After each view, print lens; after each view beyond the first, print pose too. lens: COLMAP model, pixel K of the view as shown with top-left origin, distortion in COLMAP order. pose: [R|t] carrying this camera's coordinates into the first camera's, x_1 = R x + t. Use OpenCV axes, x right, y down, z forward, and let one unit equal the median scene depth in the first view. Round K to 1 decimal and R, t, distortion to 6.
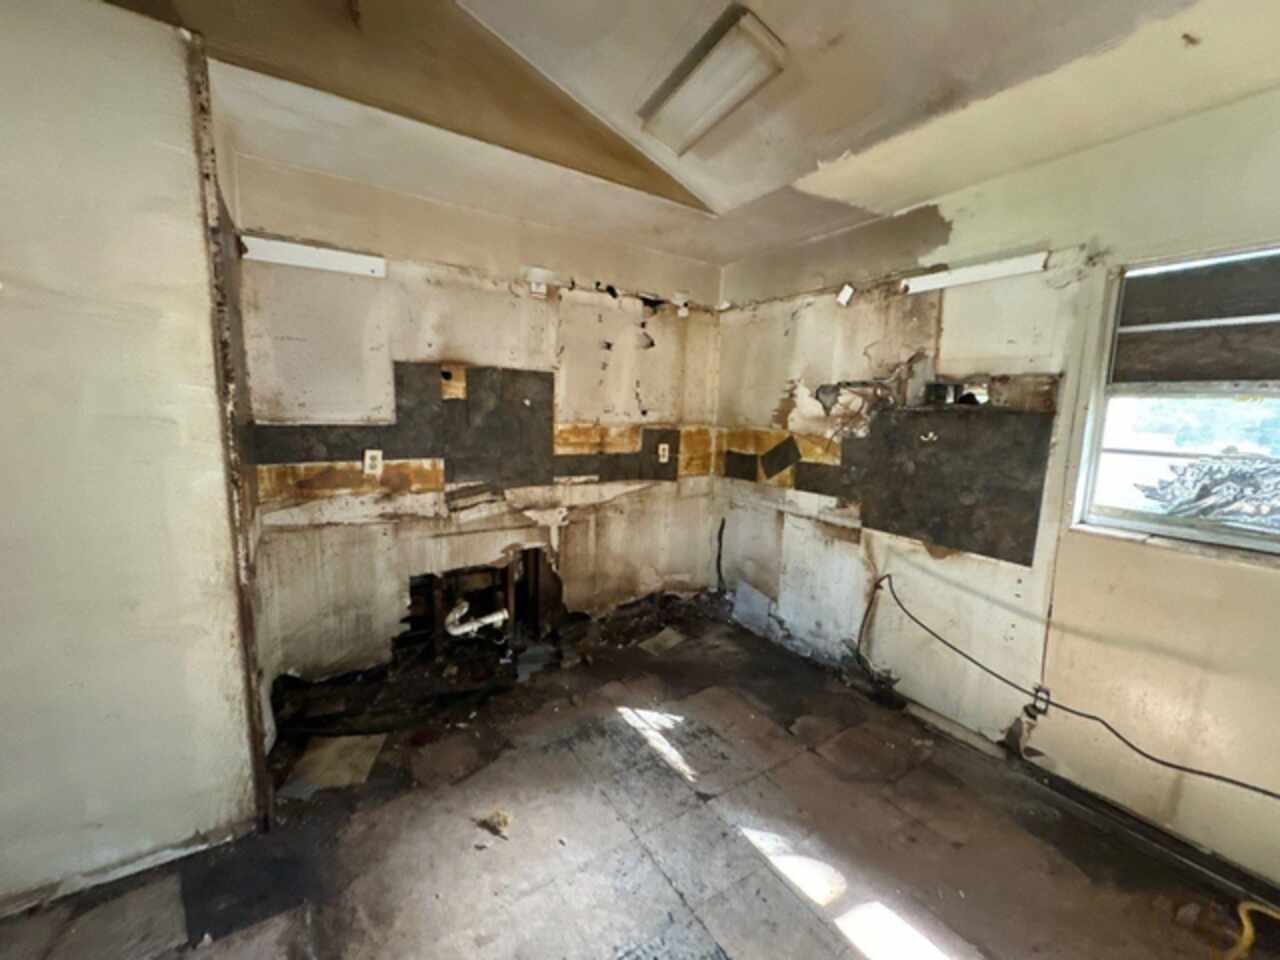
lens RADIAL K [[508.3, 0, 640.0], [0, 508.3, 479.0], [0, 0, 1]] dist [-0.002785, 0.000564]
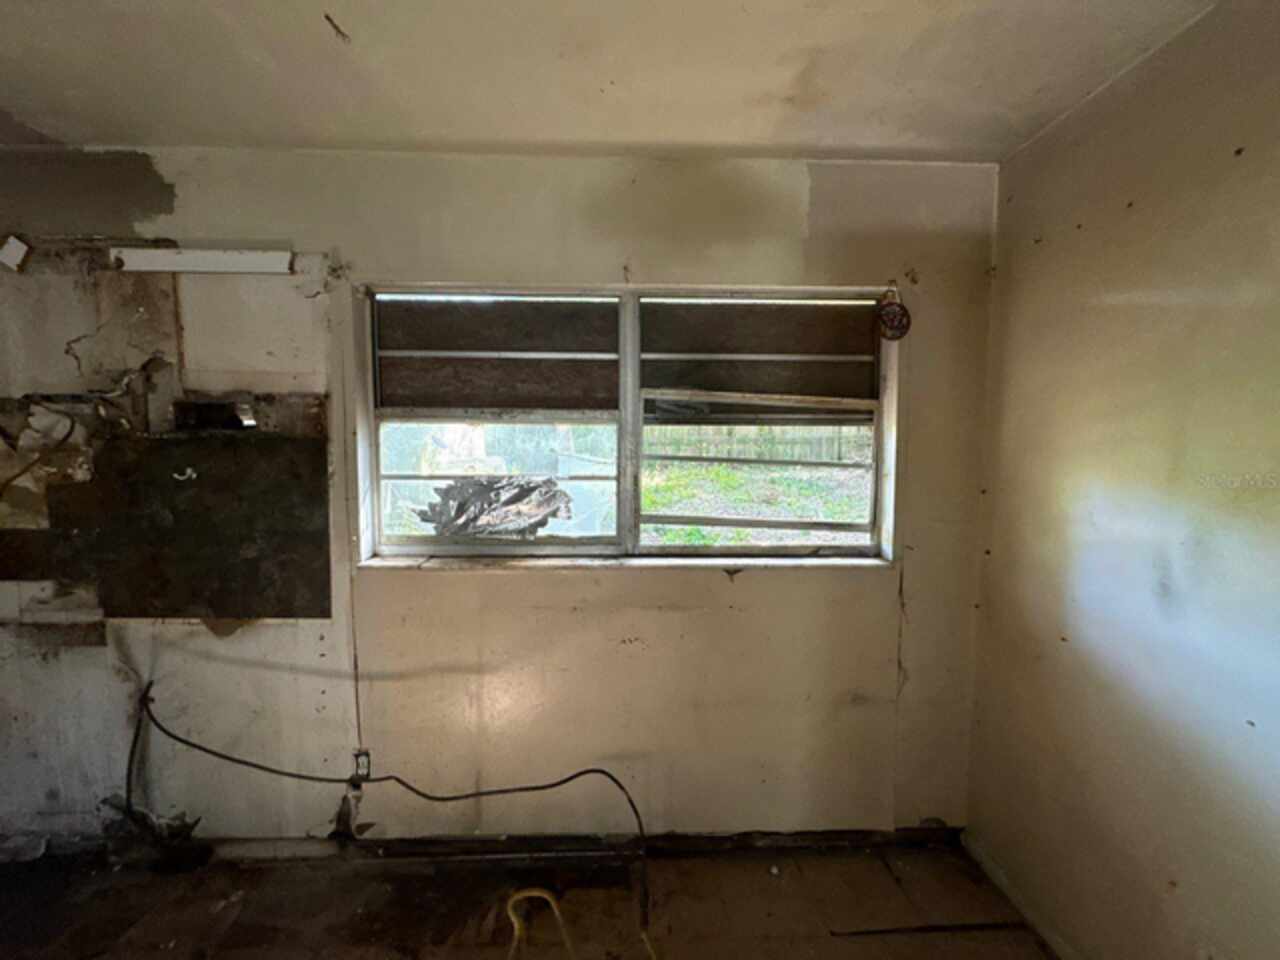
lens RADIAL K [[508.3, 0, 638.6], [0, 508.3, 479.4], [0, 0, 1]] dist [-0.002785, 0.000564]
pose [[0.514110, -0.076511, 0.854305, 0.277387], [0.127731, 0.991737, 0.011952, -0.002111], [-0.848160, 0.102976, 0.519635, 0.077476]]
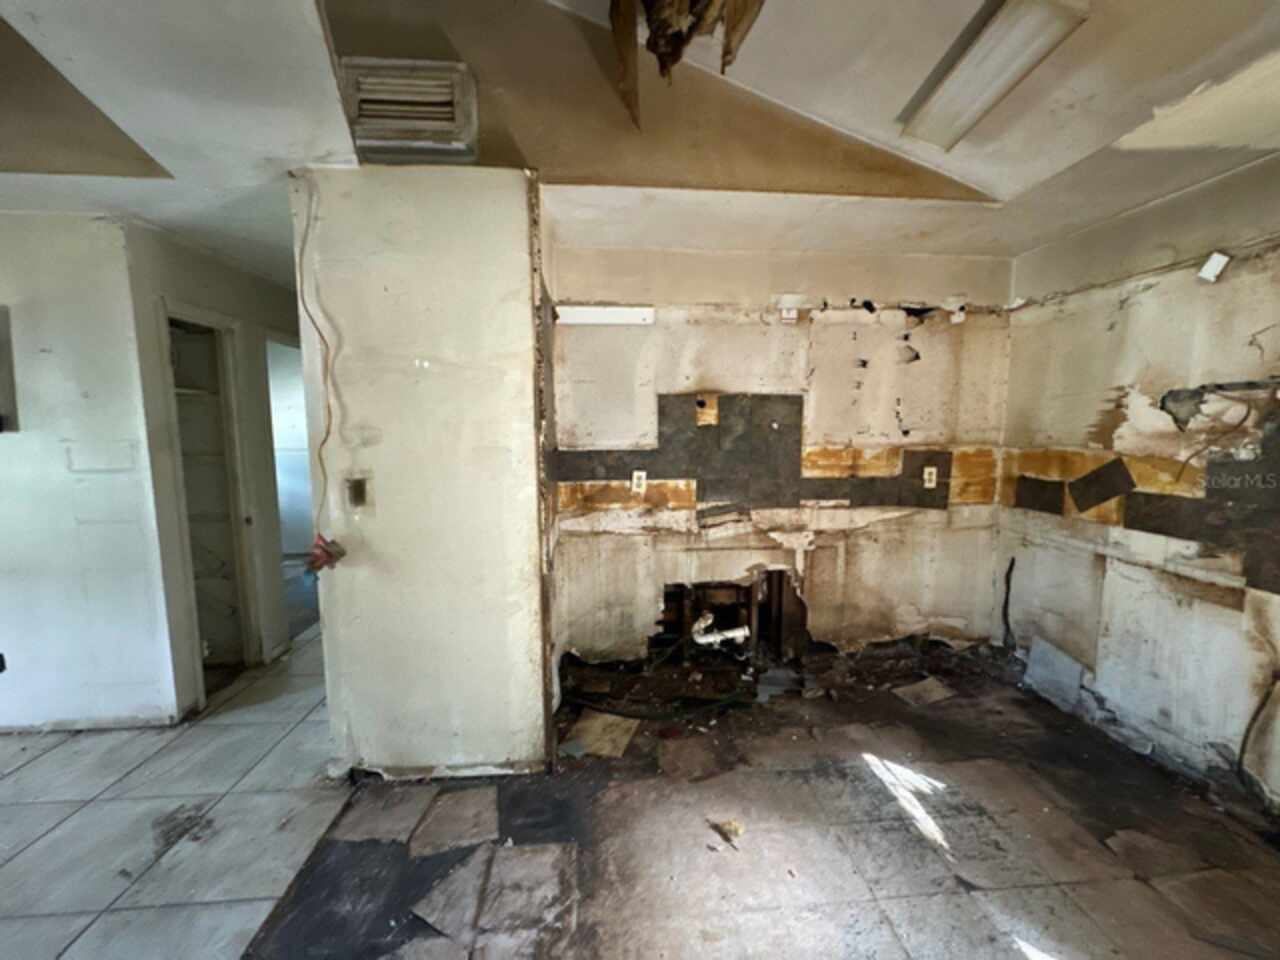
lens RADIAL K [[508.3, 0, 641.4], [0, 508.3, 479.0], [0, 0, 1]] dist [-0.002785, 0.000564]
pose [[0.881965, 0.017393, -0.470994, 0.027821], [-0.036998, 0.998790, -0.032398, -0.001398], [0.469861, 0.046000, 0.881541, -0.024213]]
